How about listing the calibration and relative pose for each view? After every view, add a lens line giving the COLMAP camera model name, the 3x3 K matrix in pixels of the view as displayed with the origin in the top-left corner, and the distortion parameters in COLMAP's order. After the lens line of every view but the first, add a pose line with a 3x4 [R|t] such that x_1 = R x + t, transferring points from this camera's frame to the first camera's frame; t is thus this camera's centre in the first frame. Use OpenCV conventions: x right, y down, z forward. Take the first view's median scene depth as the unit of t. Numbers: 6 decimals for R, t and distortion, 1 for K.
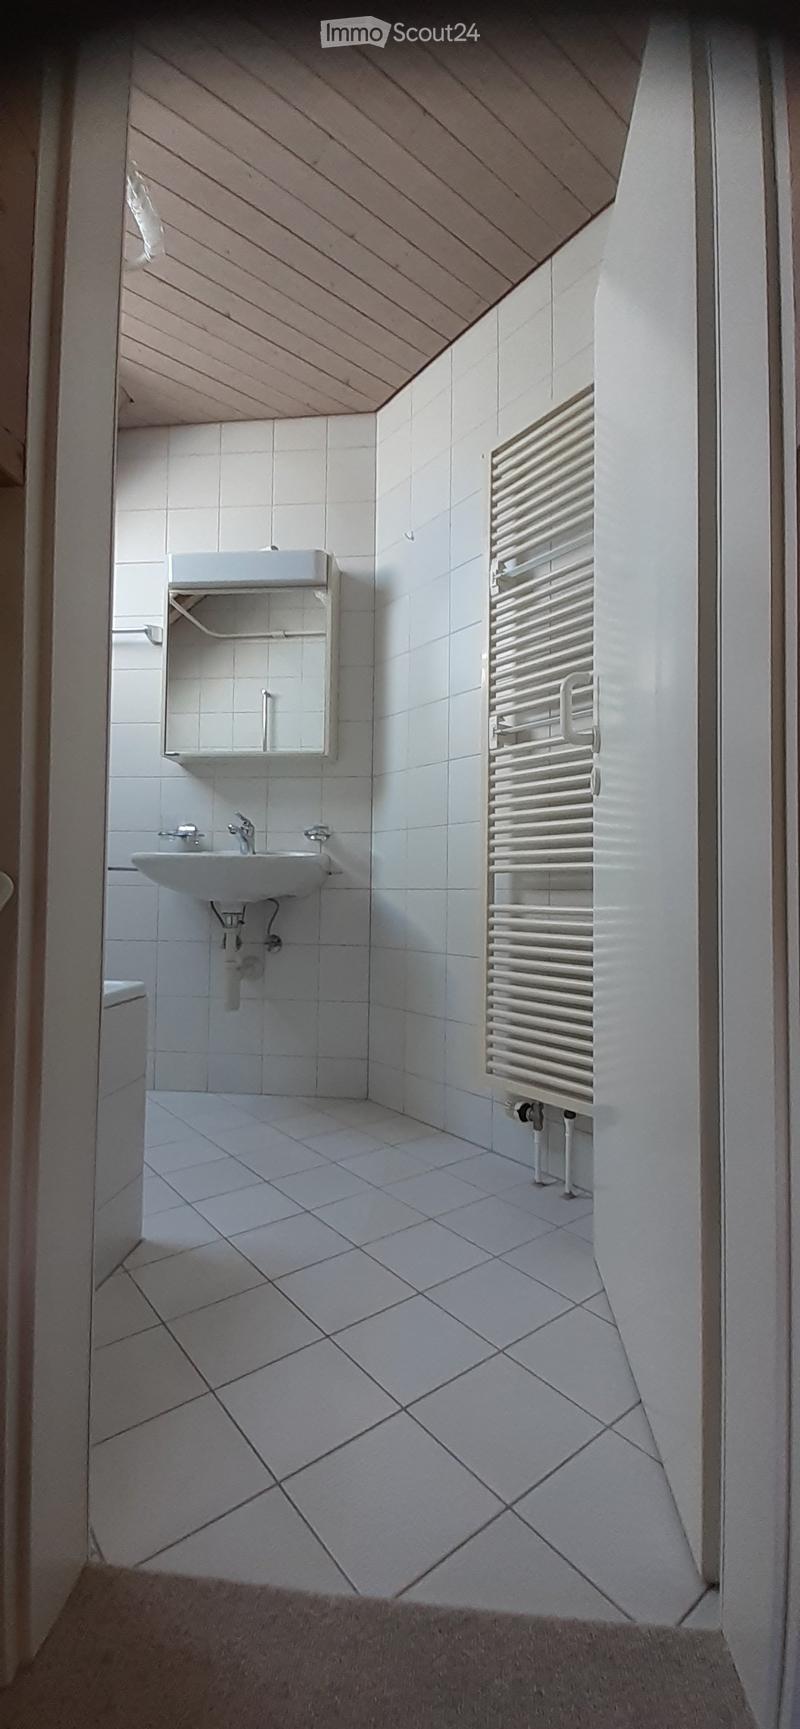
lens RADIAL K [[691.0, 0, 402.1], [0, 691.0, 876.7], [0, 0, 1]] dist [0.001980, -0.000486]
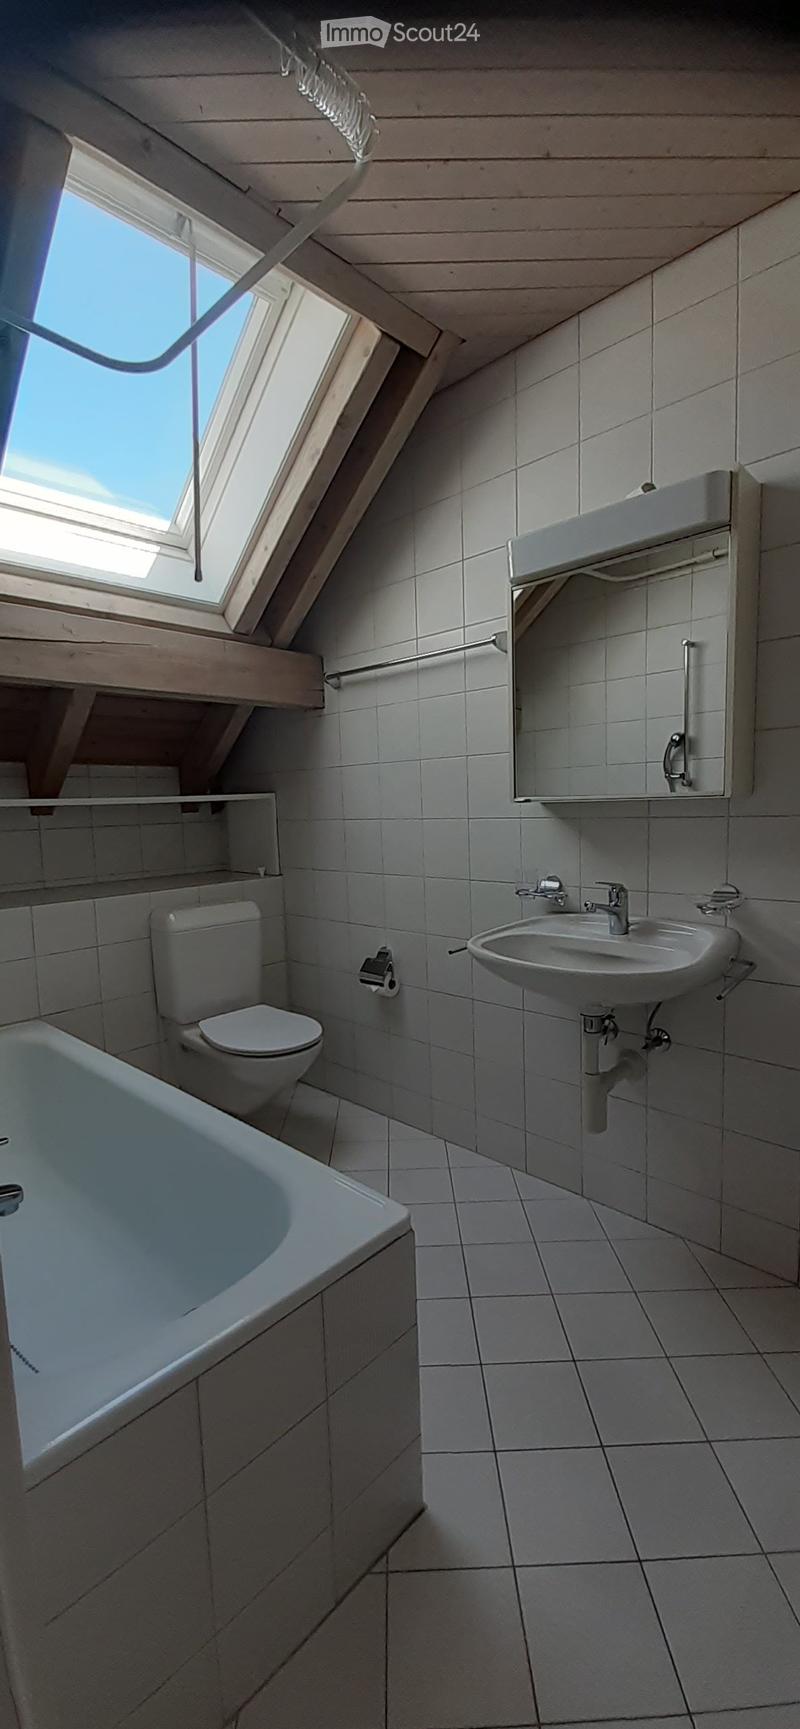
lens RADIAL K [[691.0, 0, 402.1], [0, 691.0, 876.7], [0, 0, 1]] dist [0.001980, -0.000486]
pose [[0.788362, 0.029598, -0.614499, 0.050951], [0.058474, 0.990715, 0.122738, -0.188894], [0.612426, -0.132694, 0.779311, 0.267605]]
